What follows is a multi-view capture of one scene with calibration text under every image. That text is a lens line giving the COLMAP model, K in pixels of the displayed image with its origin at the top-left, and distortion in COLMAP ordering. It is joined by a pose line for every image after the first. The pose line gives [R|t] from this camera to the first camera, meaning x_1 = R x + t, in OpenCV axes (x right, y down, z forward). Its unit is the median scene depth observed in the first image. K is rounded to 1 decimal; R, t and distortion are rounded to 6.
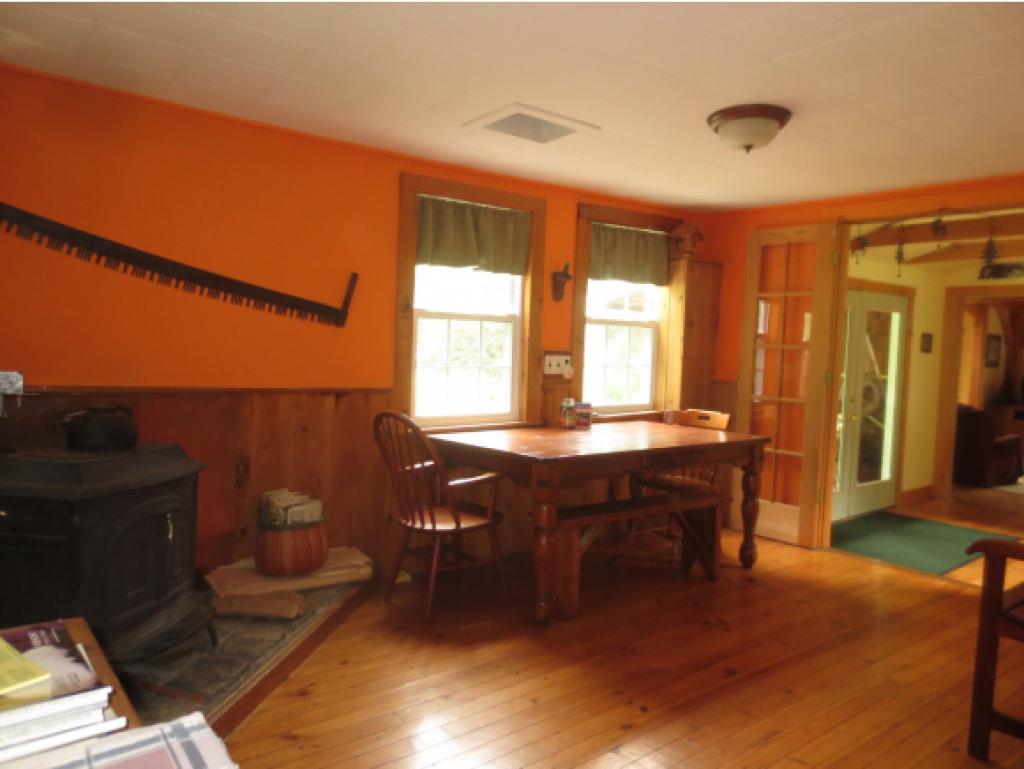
lens RADIAL K [[720.6, 0, 512.0], [0, 720.6, 384.5], [0, 0, 1]] dist [-0.020128, 0.001697]
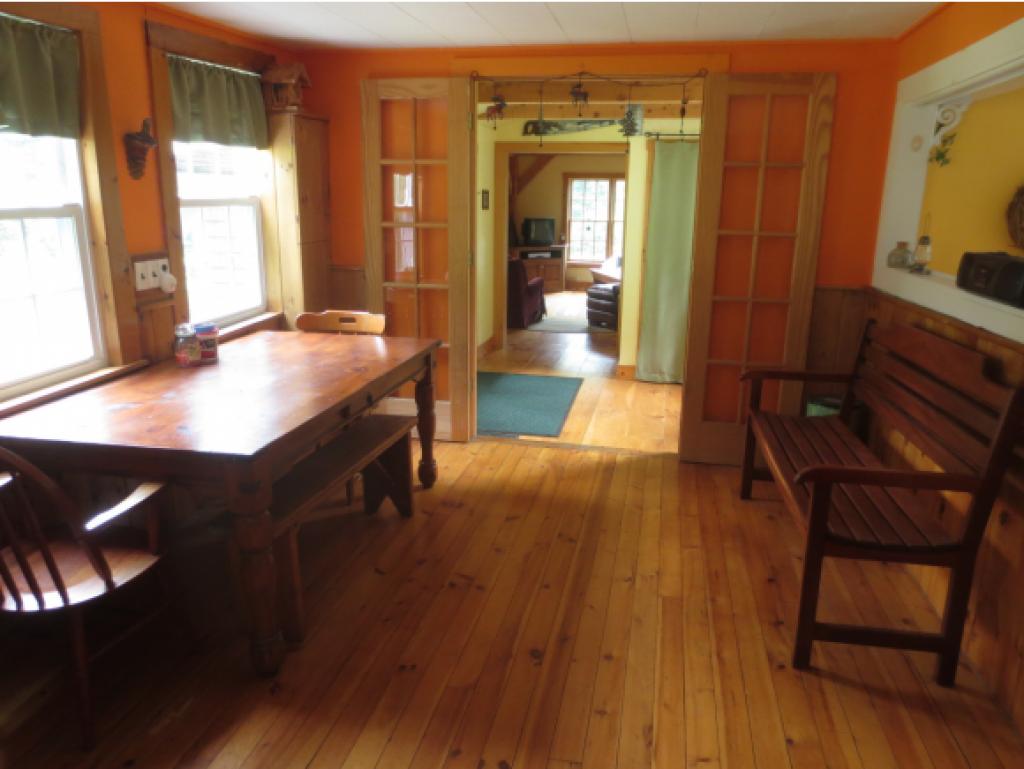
lens RADIAL K [[728.9, 0, 508.3], [0, 728.9, 382.8], [0, 0, 1]] dist [-0.022986, 0.004392]
pose [[0.772288, -0.186054, 0.607417, -0.110060], [0.051679, 0.971382, 0.231832, -0.067586], [-0.633167, -0.147650, 0.759802, 0.243356]]
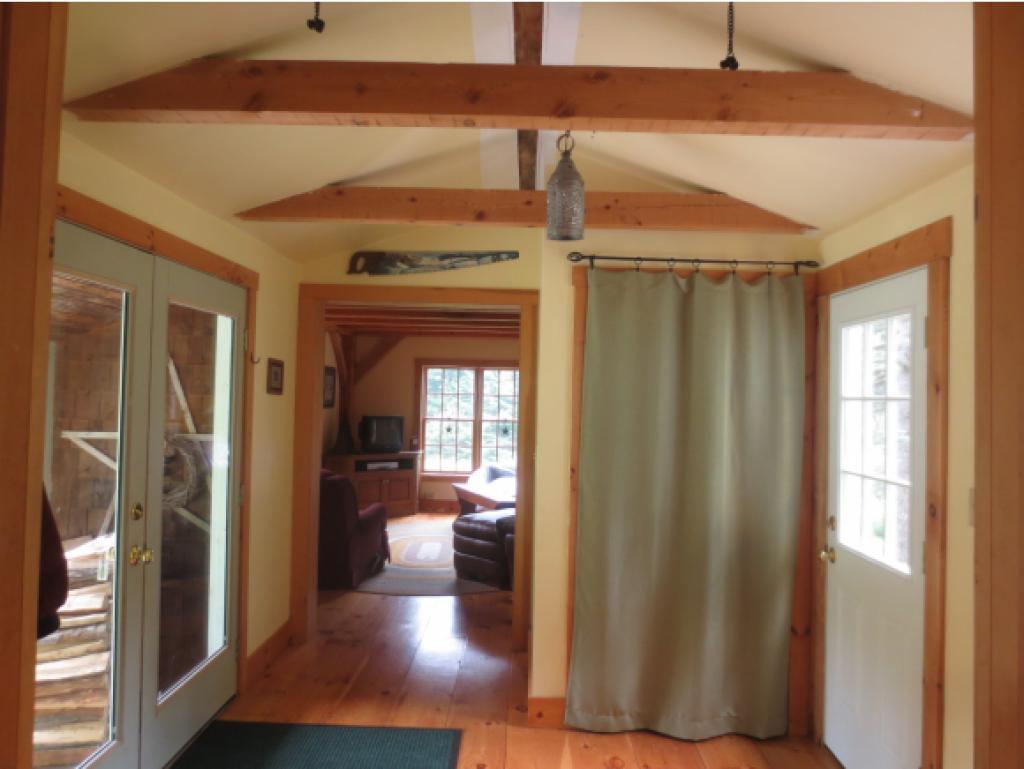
lens RADIAL K [[728.9, 0, 508.3], [0, 728.9, 382.8], [0, 0, 1]] dist [-0.022986, 0.004392]
pose [[0.629906, -0.003053, 0.776665, 0.388399], [0.042256, 0.998646, -0.030345, -0.043918], [-0.775521, 0.051934, 0.629182, 0.773968]]
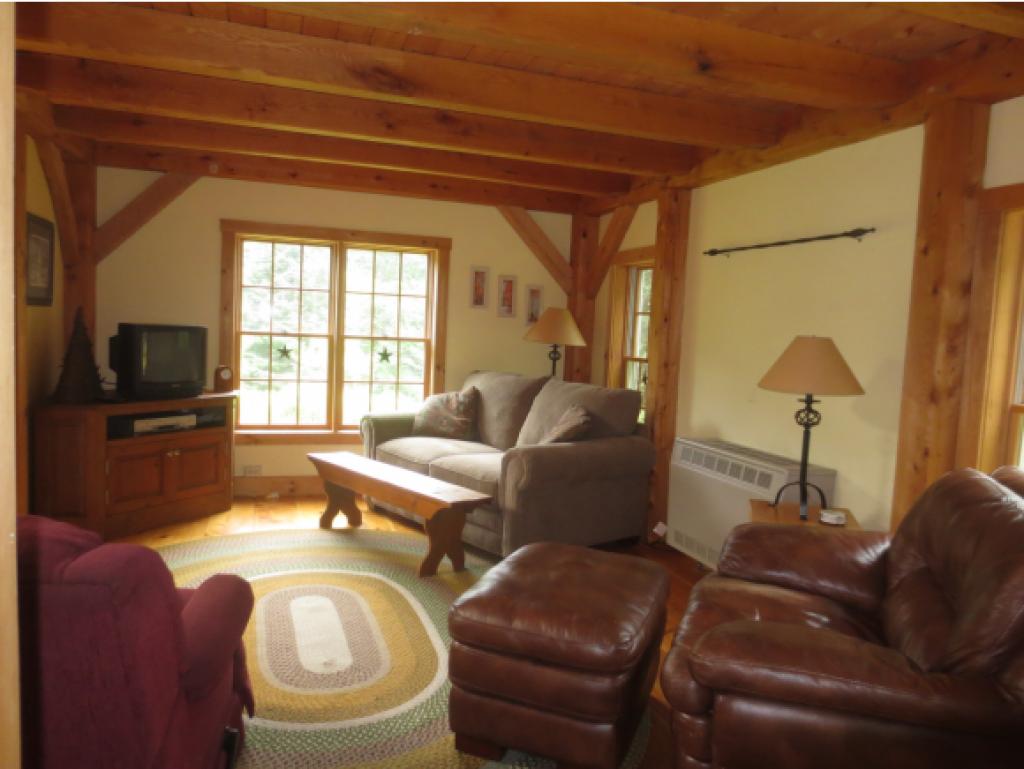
lens RADIAL K [[728.9, 0, 508.3], [0, 728.9, 382.8], [0, 0, 1]] dist [-0.022986, 0.004392]
pose [[0.332822, -0.092728, 0.938419, 0.920620], [0.012766, 0.995505, 0.093841, -0.036684], [-0.942903, -0.019253, 0.332510, 1.500597]]
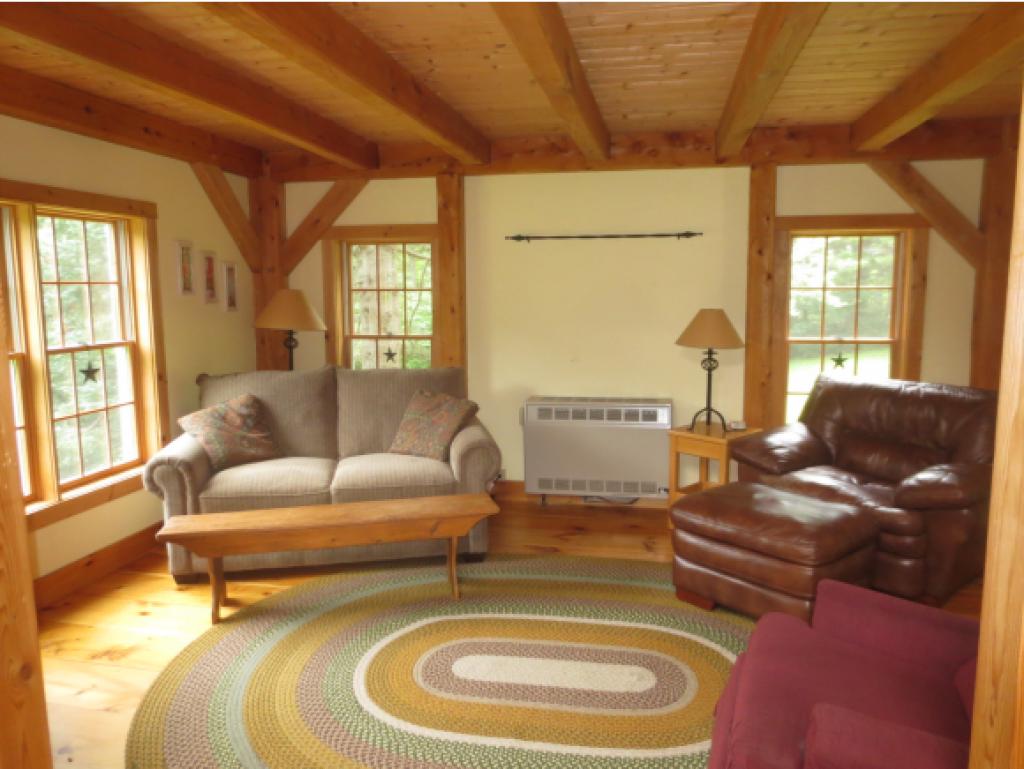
lens RADIAL K [[728.9, 0, 508.3], [0, 728.9, 382.8], [0, 0, 1]] dist [-0.022986, 0.004392]
pose [[-0.648990, -0.133982, 0.748907, 1.063753], [0.023994, 0.980277, 0.196167, -0.109934], [-0.760419, 0.145280, -0.632975, 2.252590]]
